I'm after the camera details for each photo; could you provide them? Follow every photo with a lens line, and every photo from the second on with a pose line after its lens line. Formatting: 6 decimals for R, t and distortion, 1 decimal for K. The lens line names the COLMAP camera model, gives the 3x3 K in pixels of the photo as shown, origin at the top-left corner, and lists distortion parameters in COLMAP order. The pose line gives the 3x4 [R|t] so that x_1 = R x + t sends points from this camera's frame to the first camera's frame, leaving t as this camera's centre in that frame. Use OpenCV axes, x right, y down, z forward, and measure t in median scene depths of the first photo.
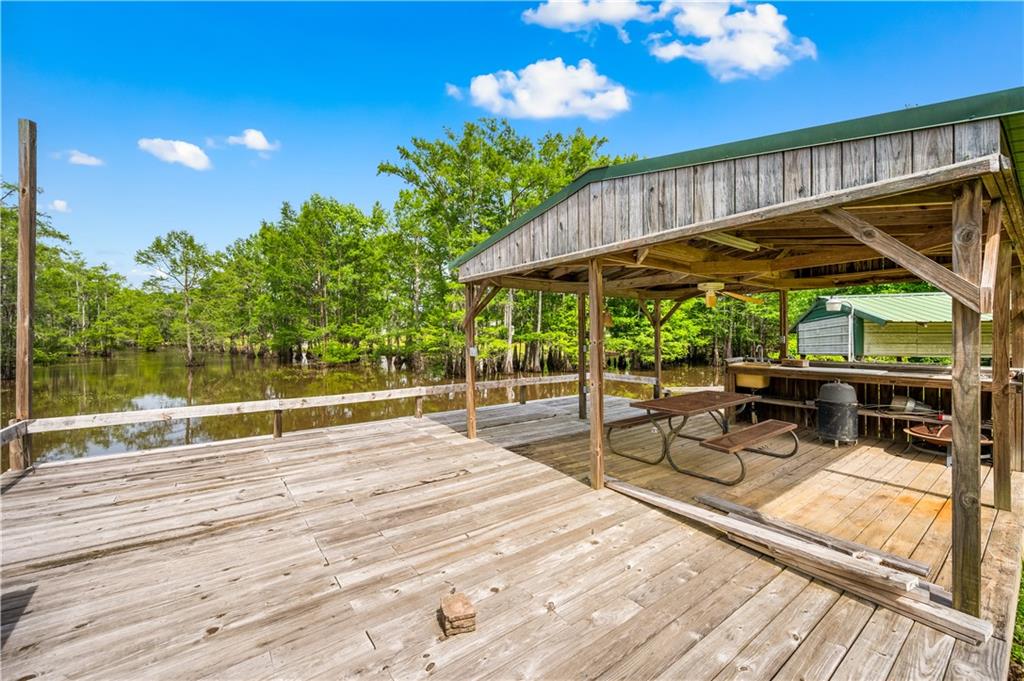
lens RADIAL K [[407.8, 0, 512.0], [0, 407.8, 340.5], [0, 0, 1]] dist [-0.001052, 0.000003]
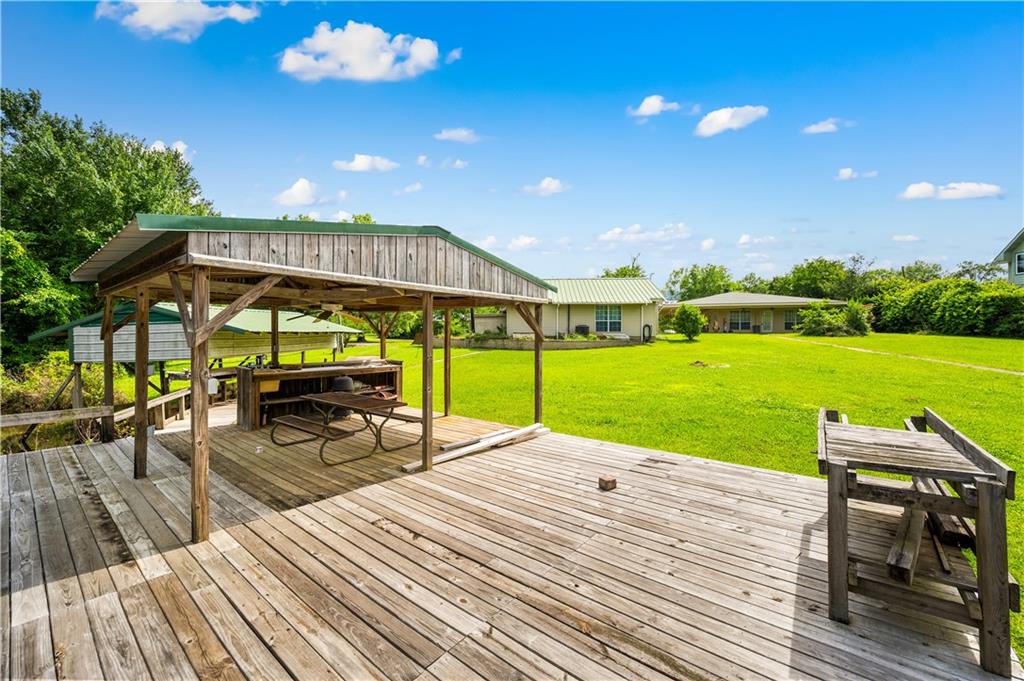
lens RADIAL K [[409.3, 0, 511.6], [0, 409.3, 329.7], [0, 0, 1]] dist [-0.000916, -0.000020]
pose [[-0.244781, 0.012841, 0.969493, -0.512865], [0.006099, 0.999913, -0.011704, -0.029365], [-0.969559, 0.003048, -0.244838, 0.485909]]
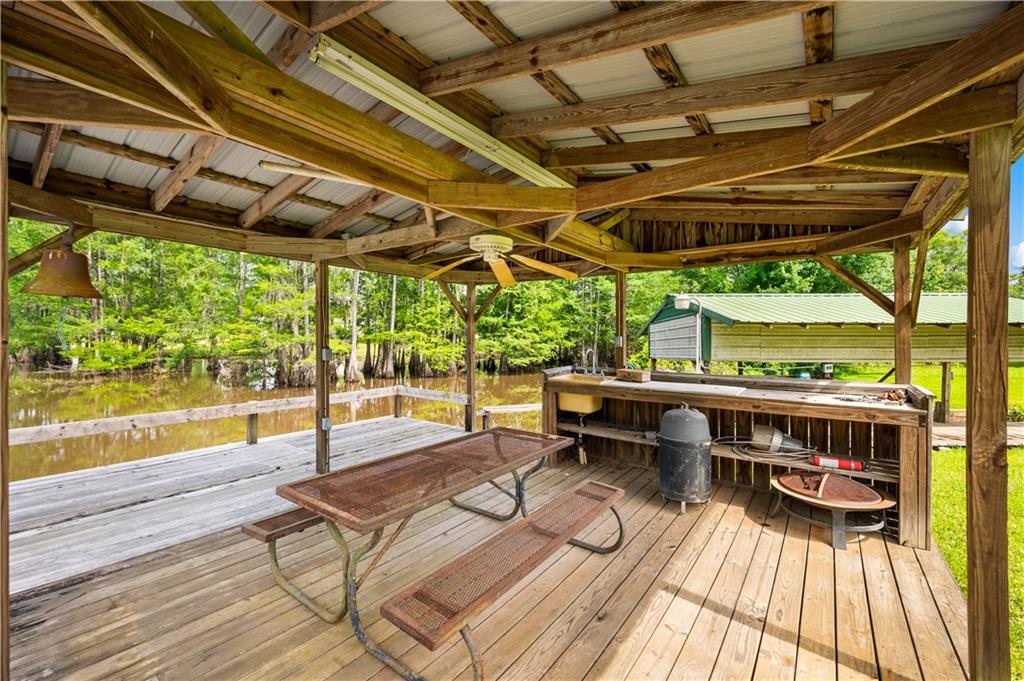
lens RADIAL K [[420.8, 0, 516.1], [0, 420.8, 339.2], [0, 0, 1]] dist [0.001280, 0.000351]
pose [[0.958188, 0.008474, 0.286013, 0.222240], [-0.006890, 0.999955, -0.006544, -0.000408], [-0.286056, 0.004300, 0.958203, 0.276815]]
